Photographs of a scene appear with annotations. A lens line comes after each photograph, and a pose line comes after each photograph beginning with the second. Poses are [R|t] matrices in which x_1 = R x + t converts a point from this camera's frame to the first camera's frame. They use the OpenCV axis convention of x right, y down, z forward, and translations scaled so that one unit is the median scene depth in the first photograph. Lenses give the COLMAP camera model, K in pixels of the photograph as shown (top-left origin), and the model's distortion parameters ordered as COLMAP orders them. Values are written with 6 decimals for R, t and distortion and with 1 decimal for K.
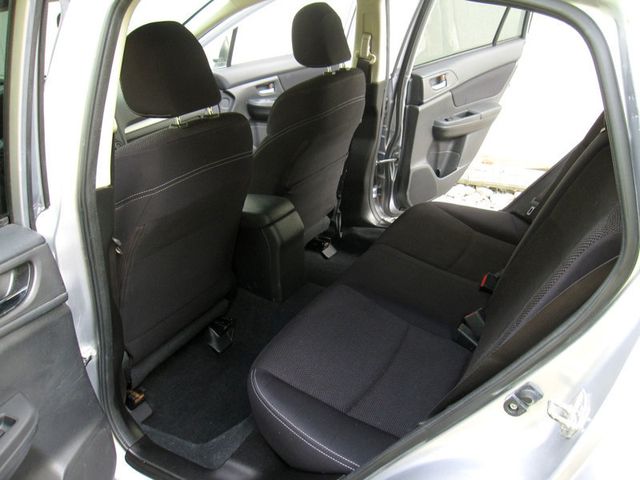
lens RADIAL K [[528.4, 0, 320.0], [0, 528.4, 240.0], [0, 0, 1]] dist [-0.088730, 0.088565]
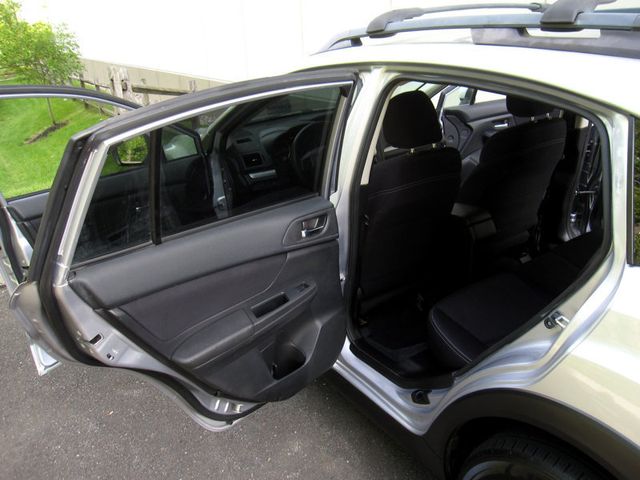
lens RADIAL K [[528.4, 0, 320.0], [0, 528.4, 240.0], [0, 0, 1]] dist [-0.088730, 0.088565]
pose [[0.882830, 0.146934, -0.446119, 0.183942], [-0.160215, 0.987049, 0.008046, 0.061299], [0.441524, 0.064372, 0.894937, -0.434547]]
